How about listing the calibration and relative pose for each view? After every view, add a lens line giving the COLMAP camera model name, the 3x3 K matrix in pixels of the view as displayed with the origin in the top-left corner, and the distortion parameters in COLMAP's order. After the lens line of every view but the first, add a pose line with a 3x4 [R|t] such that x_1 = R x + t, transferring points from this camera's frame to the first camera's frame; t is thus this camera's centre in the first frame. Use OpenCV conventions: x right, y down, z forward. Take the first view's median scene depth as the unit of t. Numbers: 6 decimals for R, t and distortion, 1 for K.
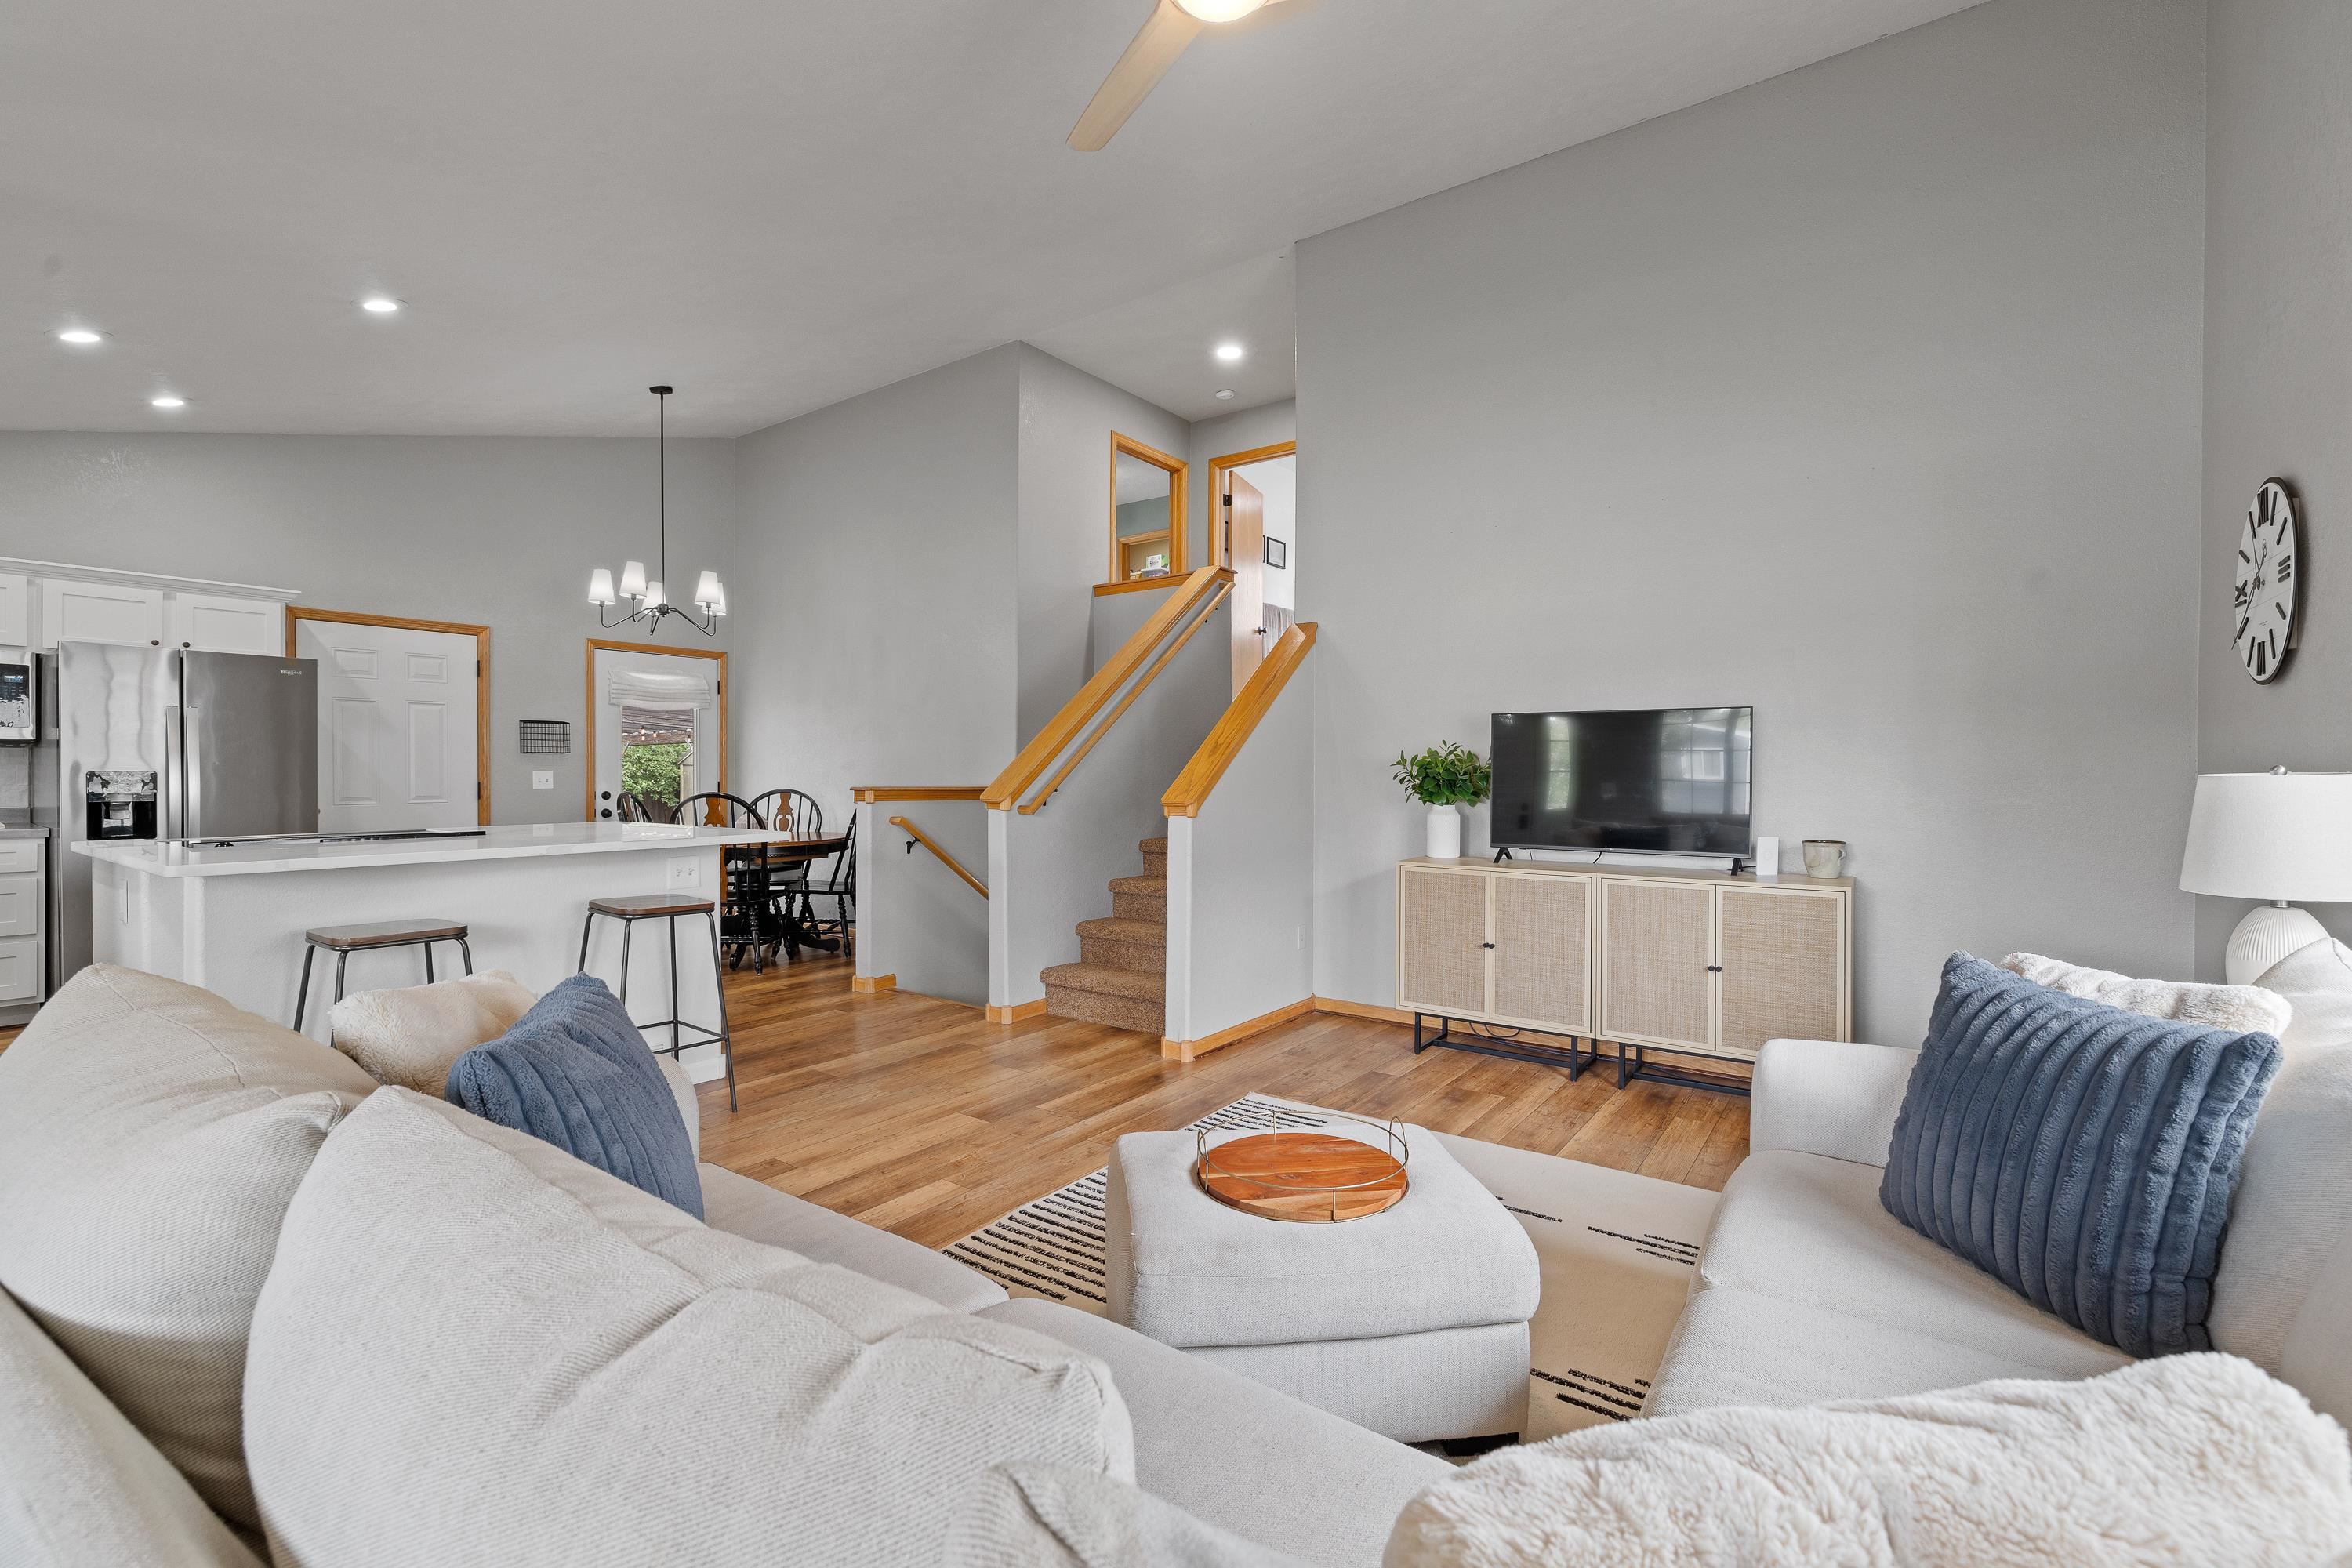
lens RADIAL K [[1017.0, 0, 1193.0], [0, 1017.0, 780.3], [0, 0, 1]] dist [-0.003493, 0.001243]
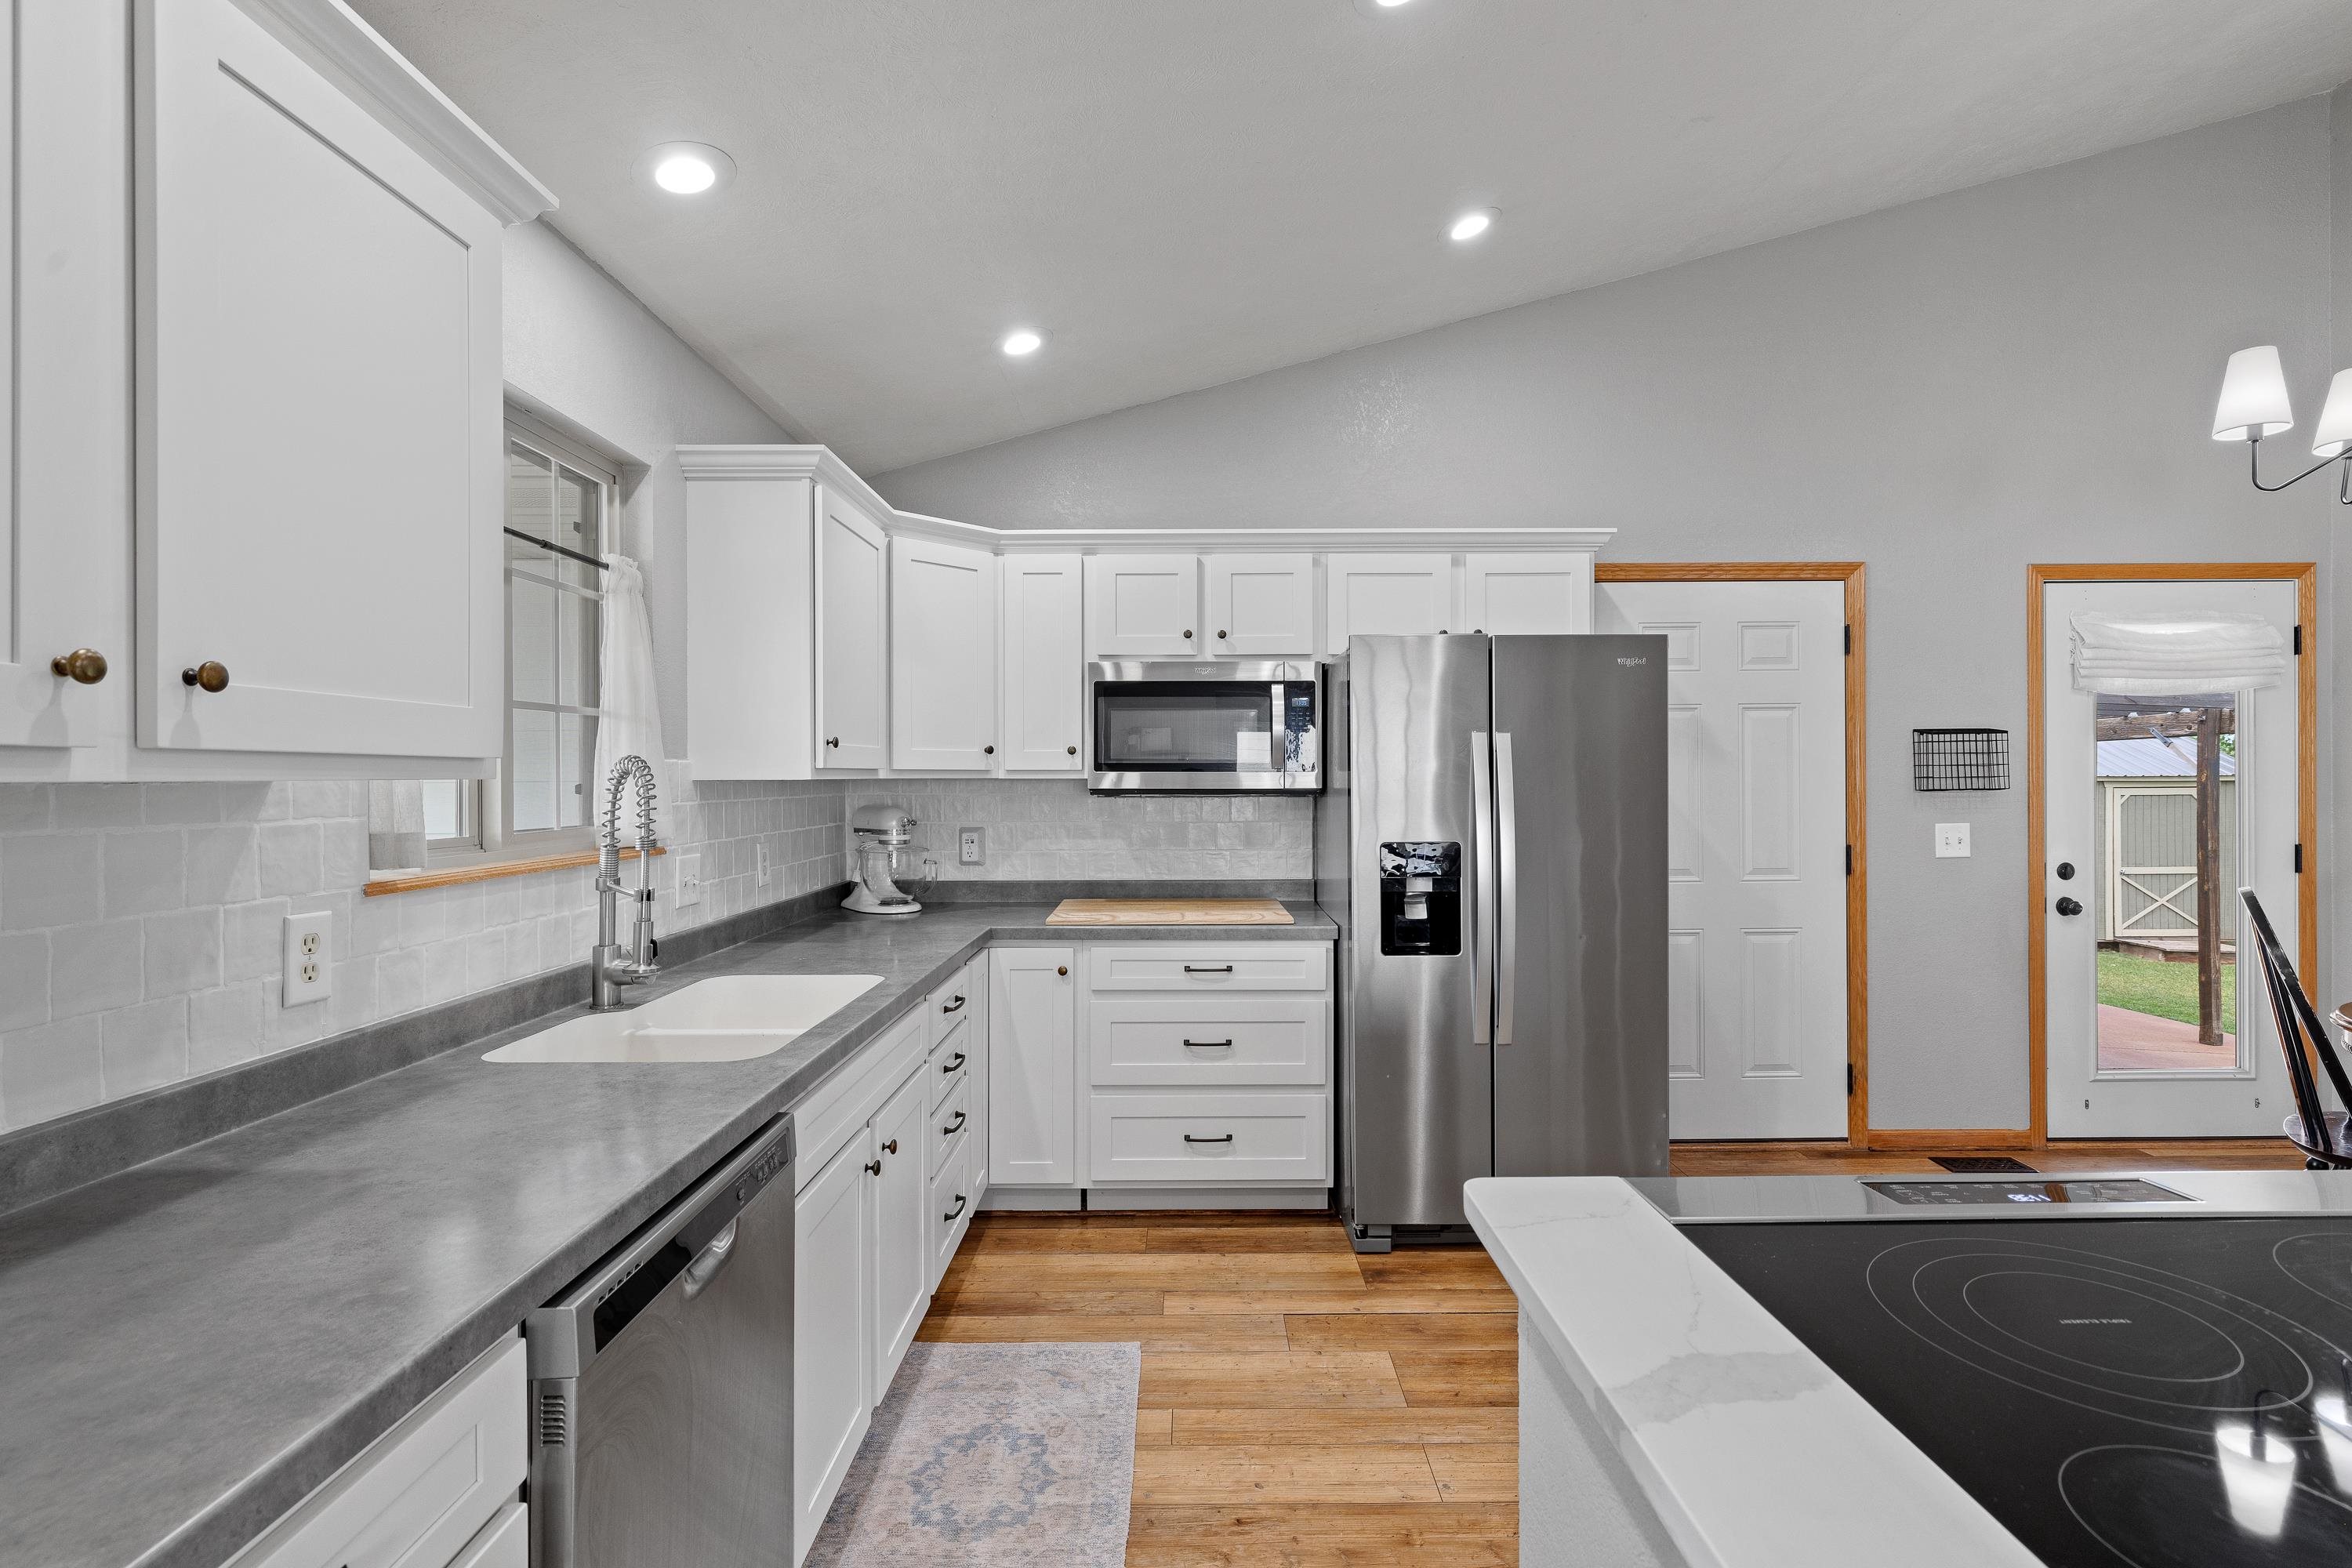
lens RADIAL K [[1083.5, 0, 1192.7], [0, 1083.5, 776.3], [0, 0, 1]] dist [-0.002326, -0.000938]
pose [[0.585994, -0.005813, -0.810295, -0.584795], [0.000260, 0.999976, -0.006986, -0.042258], [0.810316, 0.003882, 0.585981, 0.489066]]
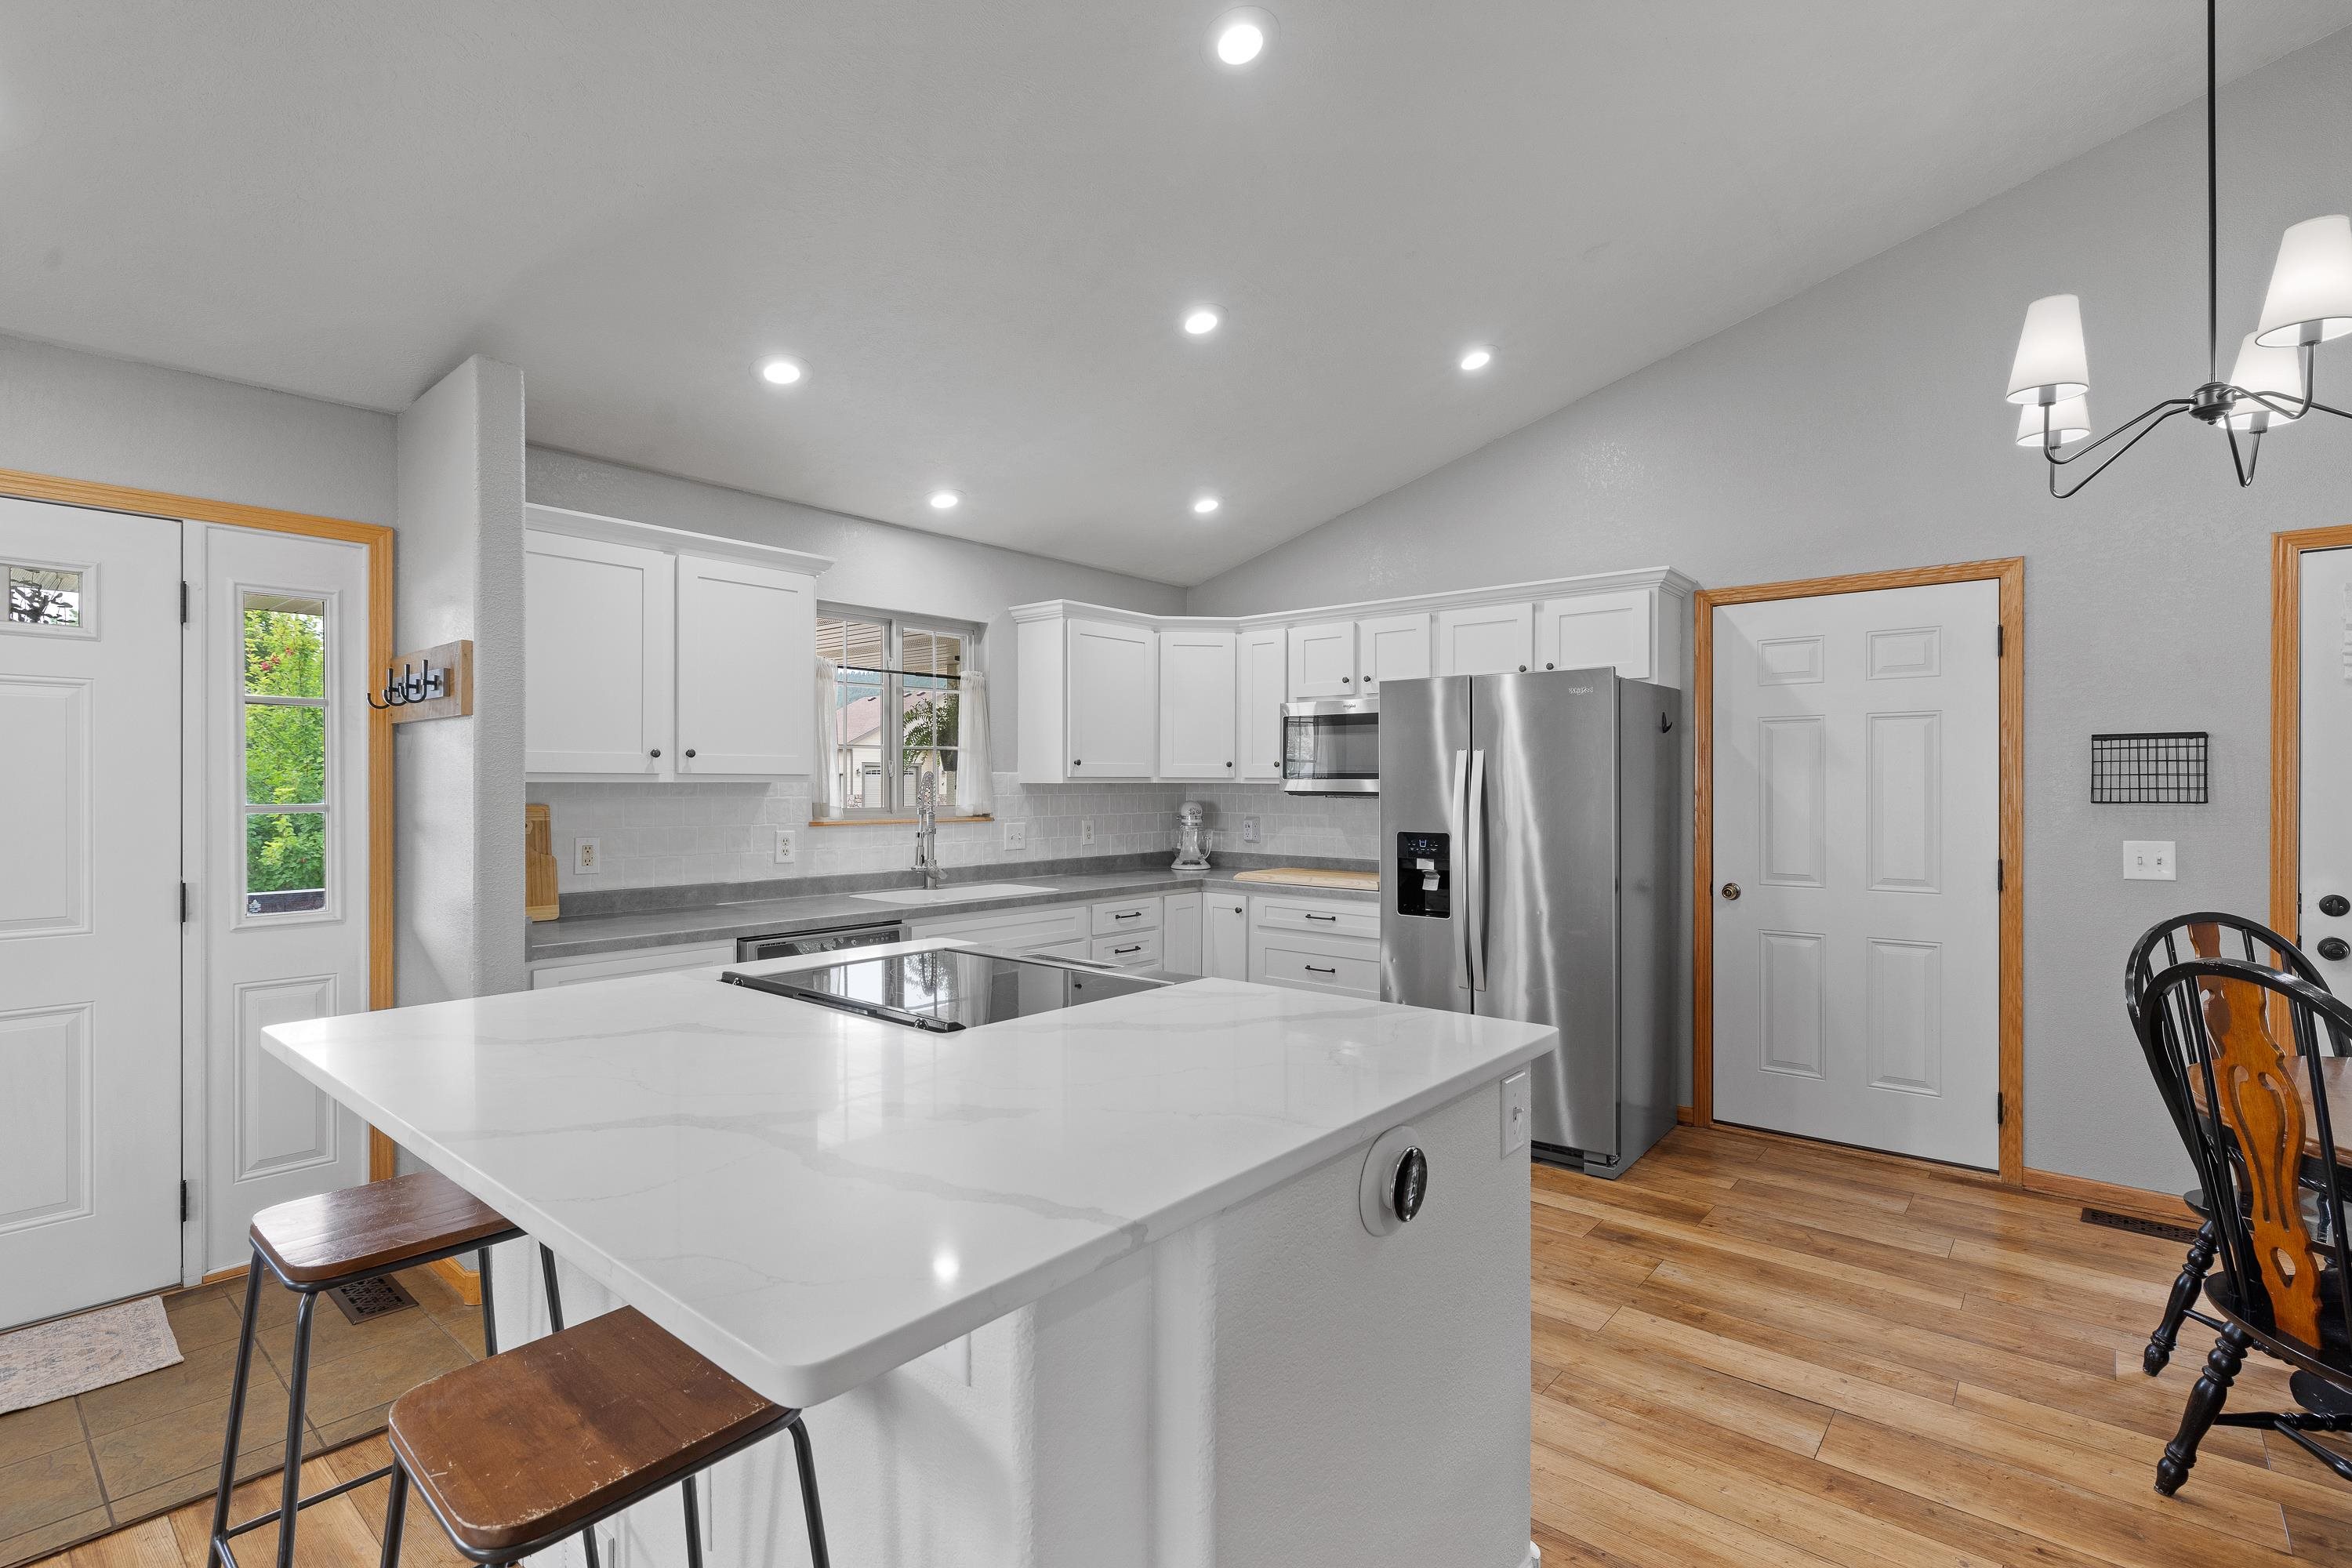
lens RADIAL K [[1083.5, 0, 1193.6], [0, 1083.5, 786.8], [0, 0, 1]] dist [-0.002326, -0.000938]
pose [[-0.074448, 0.001033, -0.997224, -0.160602], [-0.008616, 0.999961, 0.001679, -0.043869], [0.997188, 0.008717, -0.074436, 0.847078]]
